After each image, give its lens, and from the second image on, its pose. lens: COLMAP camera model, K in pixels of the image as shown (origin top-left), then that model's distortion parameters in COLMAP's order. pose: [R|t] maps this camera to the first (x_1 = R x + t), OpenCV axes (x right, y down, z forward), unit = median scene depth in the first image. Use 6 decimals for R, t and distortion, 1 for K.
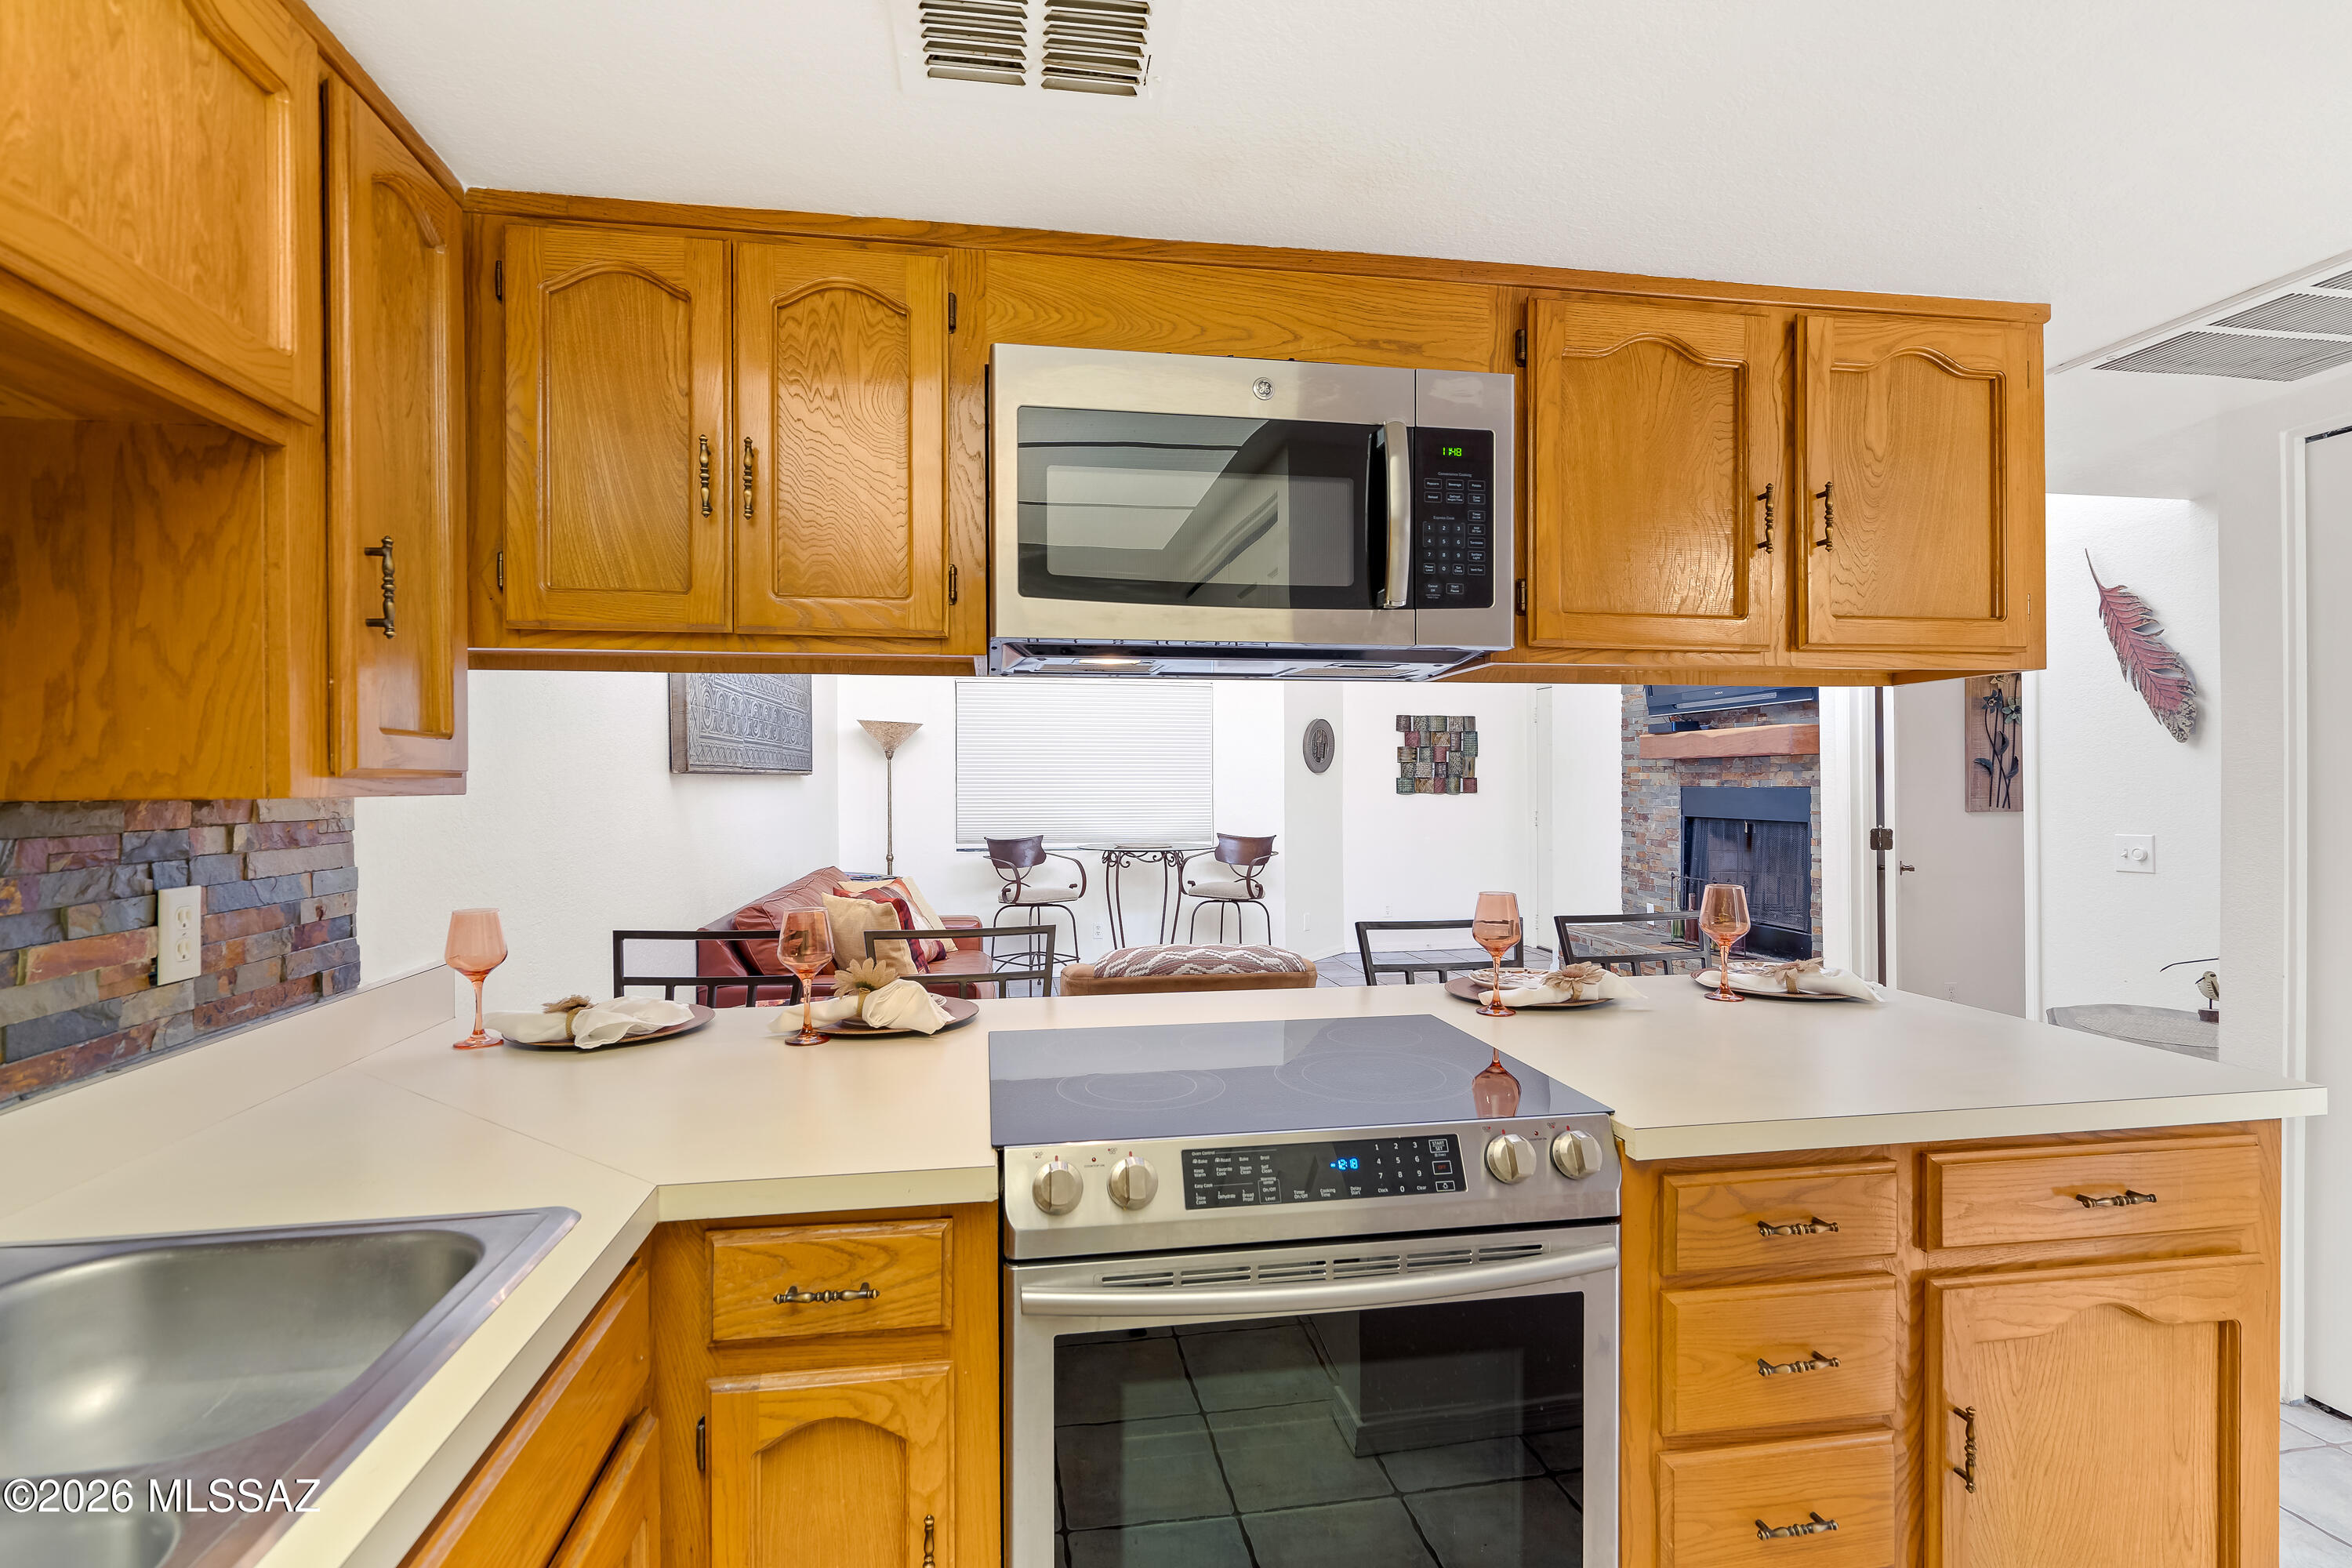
lens RADIAL K [[1125.1, 0, 1178.7], [0, 1125.1, 788.6], [0, 0, 1]] dist [-0.004375, 0.004757]
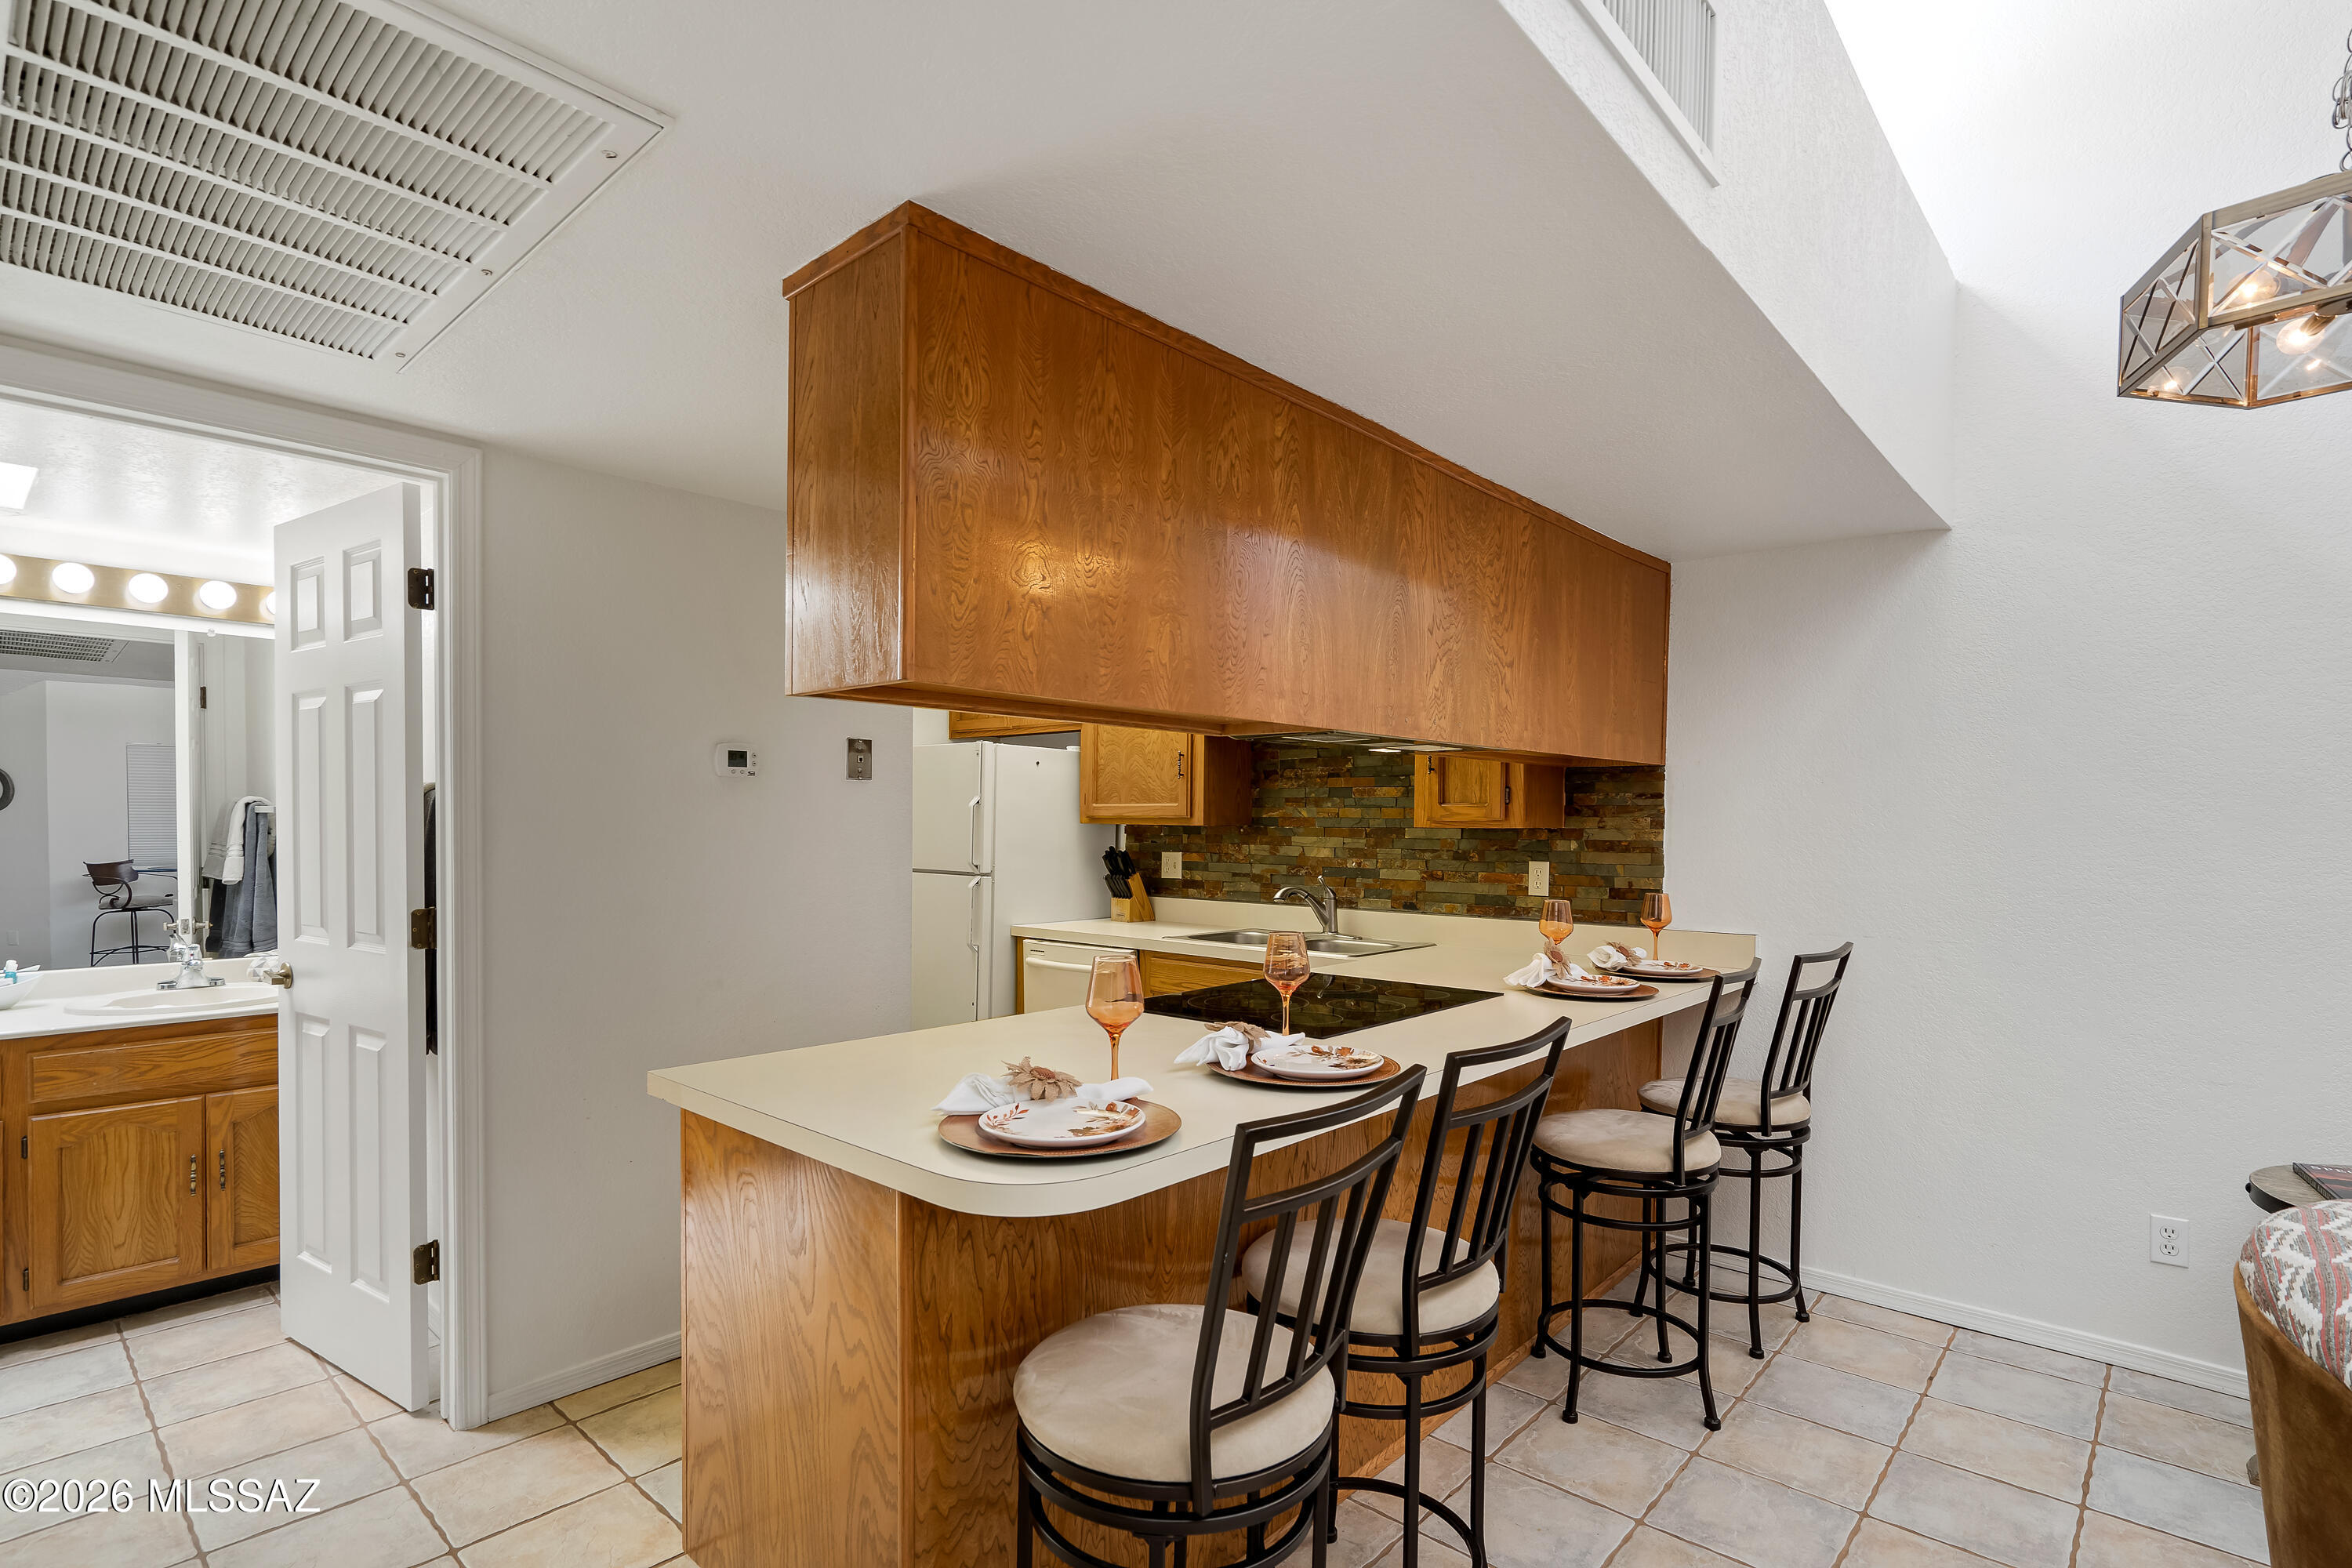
lens RADIAL K [[1125.1, 0, 1187.4], [0, 1125.1, 838.7], [0, 0, 1]] dist [-0.004375, 0.004757]
pose [[-0.778038, 0.006550, -0.628182, 0.305279], [-0.008134, 0.999757, 0.020499, -0.003315], [0.628164, 0.021059, -0.777796, 0.532321]]
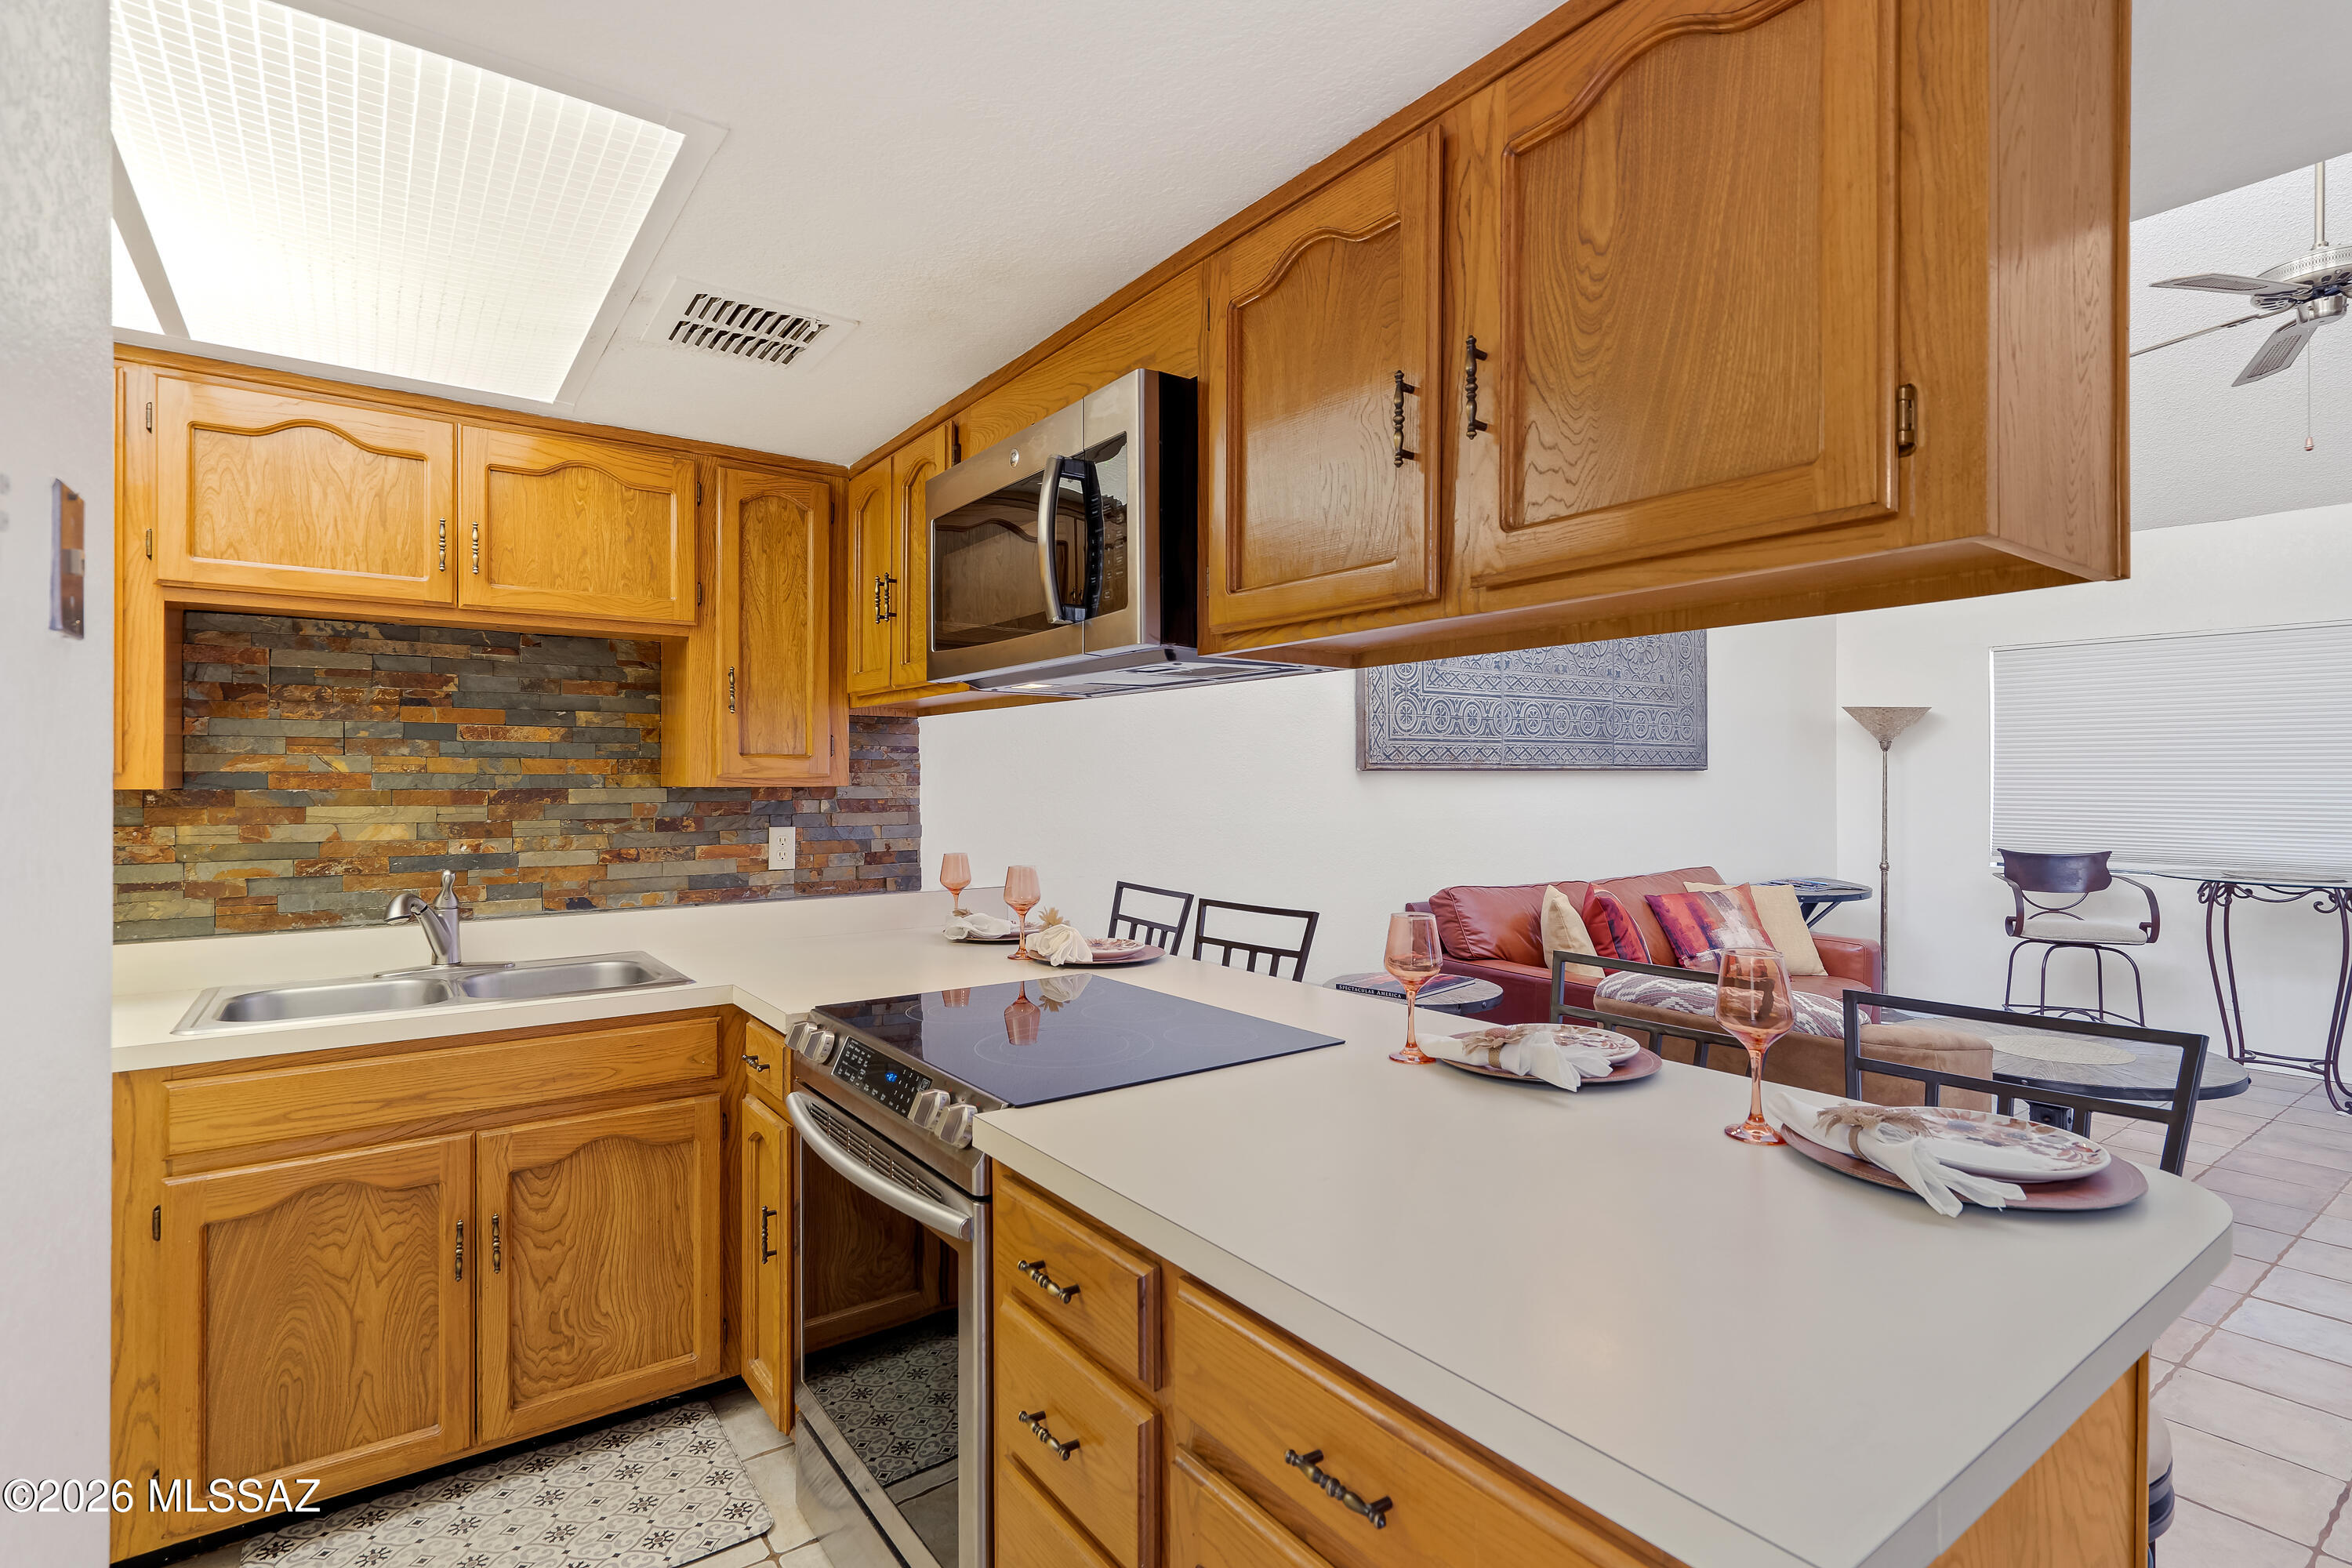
lens RADIAL K [[1125.1, 0, 1163.4], [0, 1125.1, 777.7], [0, 0, 1]] dist [-0.004375, 0.004757]
pose [[0.439800, 0.000470, -0.898096, 0.293941], [-0.004984, 0.999986, -0.001917, -0.001836], [0.898082, 0.005319, 0.439796, 0.144678]]
